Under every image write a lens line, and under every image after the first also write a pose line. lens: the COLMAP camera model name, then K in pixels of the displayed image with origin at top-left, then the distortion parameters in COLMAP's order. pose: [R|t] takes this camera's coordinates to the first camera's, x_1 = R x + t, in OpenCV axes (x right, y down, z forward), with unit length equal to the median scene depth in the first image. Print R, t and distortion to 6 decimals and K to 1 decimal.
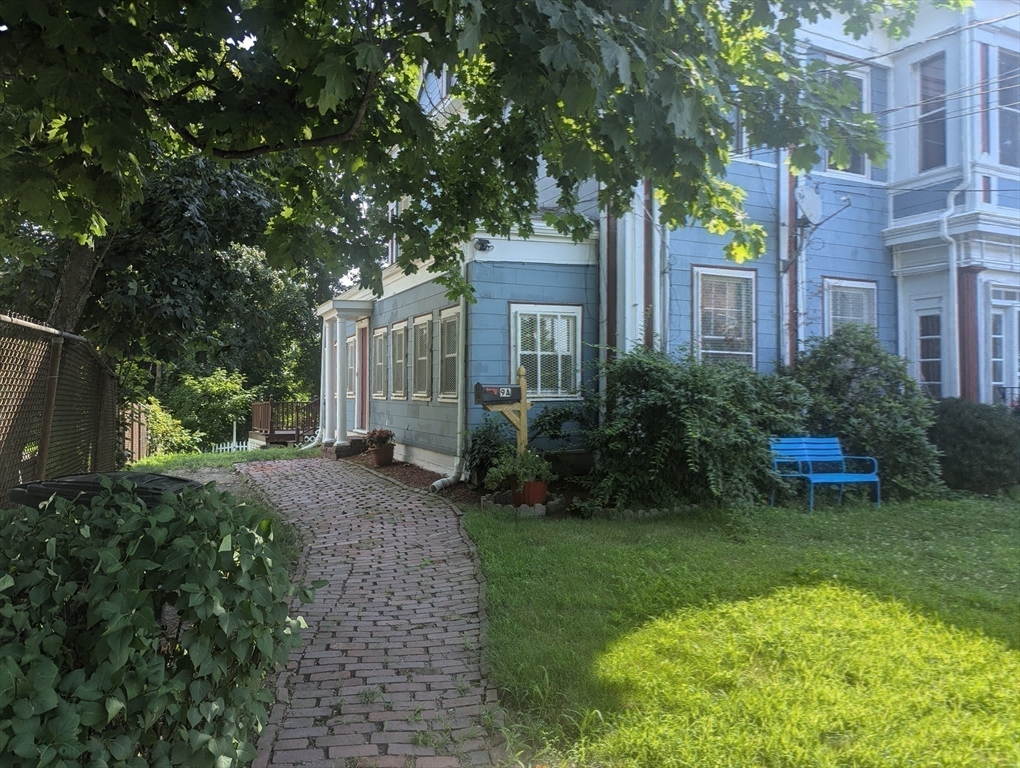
lens RADIAL K [[721.3, 0, 507.6], [0, 721.3, 374.5], [0, 0, 1]] dist [0.069624, -0.080508]
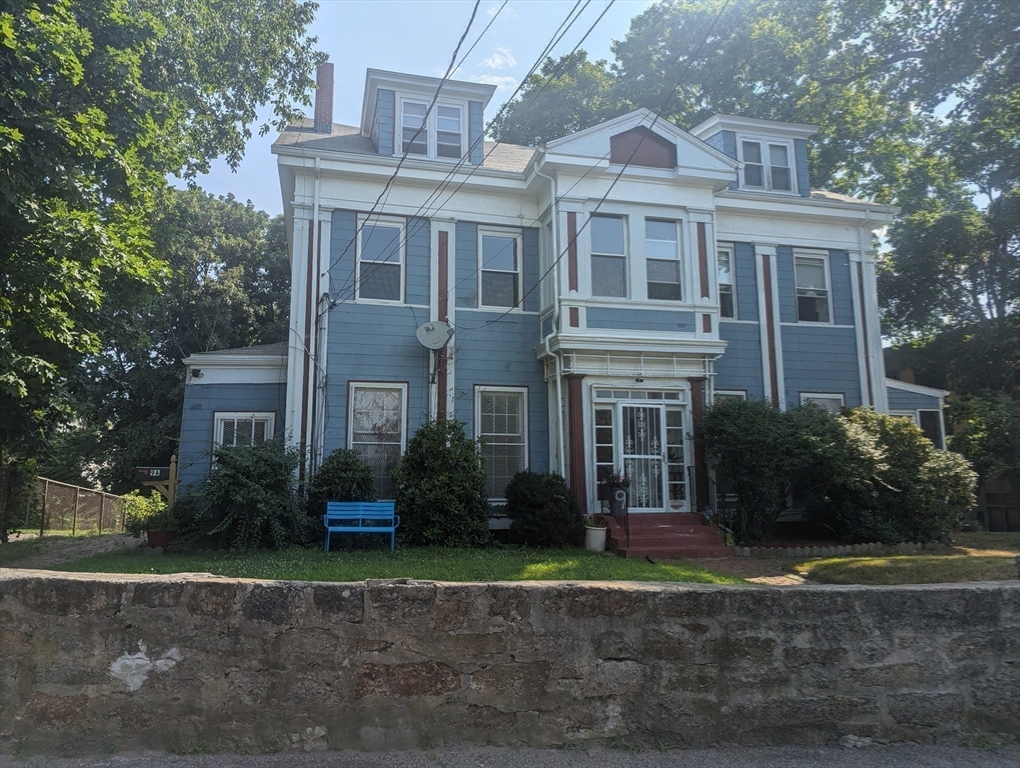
lens RADIAL K [[714.1, 0, 505.3], [0, 714.1, 380.1], [0, 0, 1]] dist [0.071395, -0.071911]
pose [[0.982944, -0.033547, -0.180819, 0.776356], [0.011290, 0.992375, -0.122741, 0.020060], [0.183557, 0.118606, 0.975828, -0.288509]]
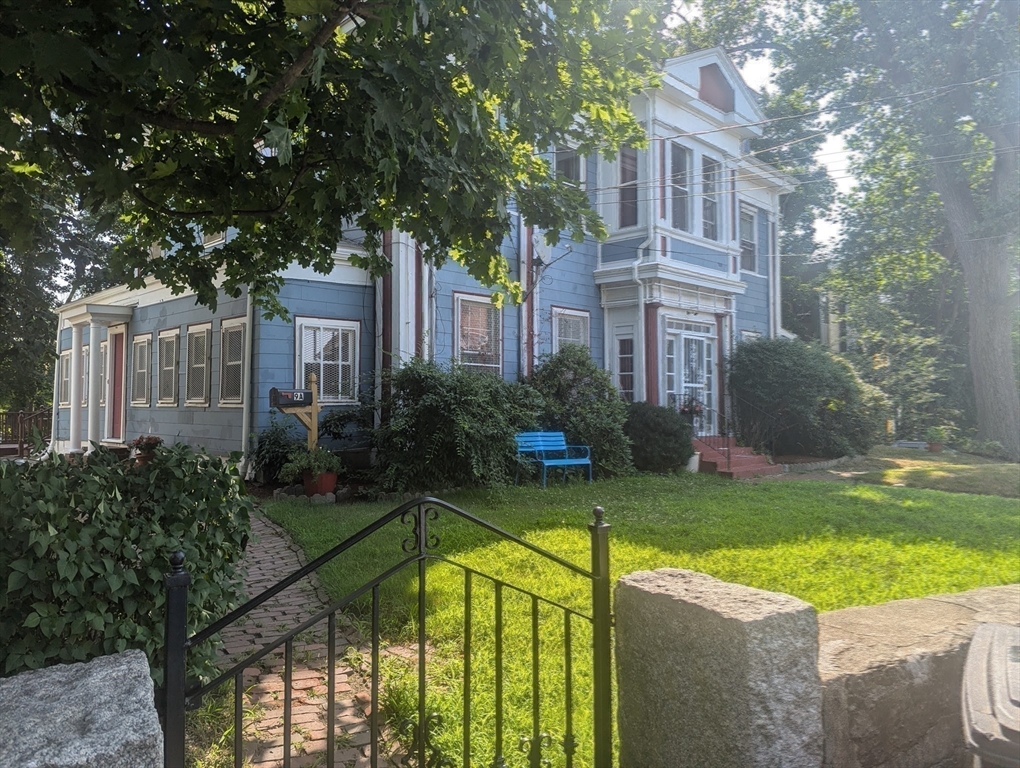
lens RADIAL K [[719.6, 0, 512.0], [0, 719.6, 379.0], [0, 0, 1]] dist [0.066544, -0.052954]
pose [[0.935524, 0.009082, 0.353146, -0.070361], [-0.005115, 0.999913, -0.012166, 0.007315], [-0.353226, 0.009576, 0.935489, -0.138775]]
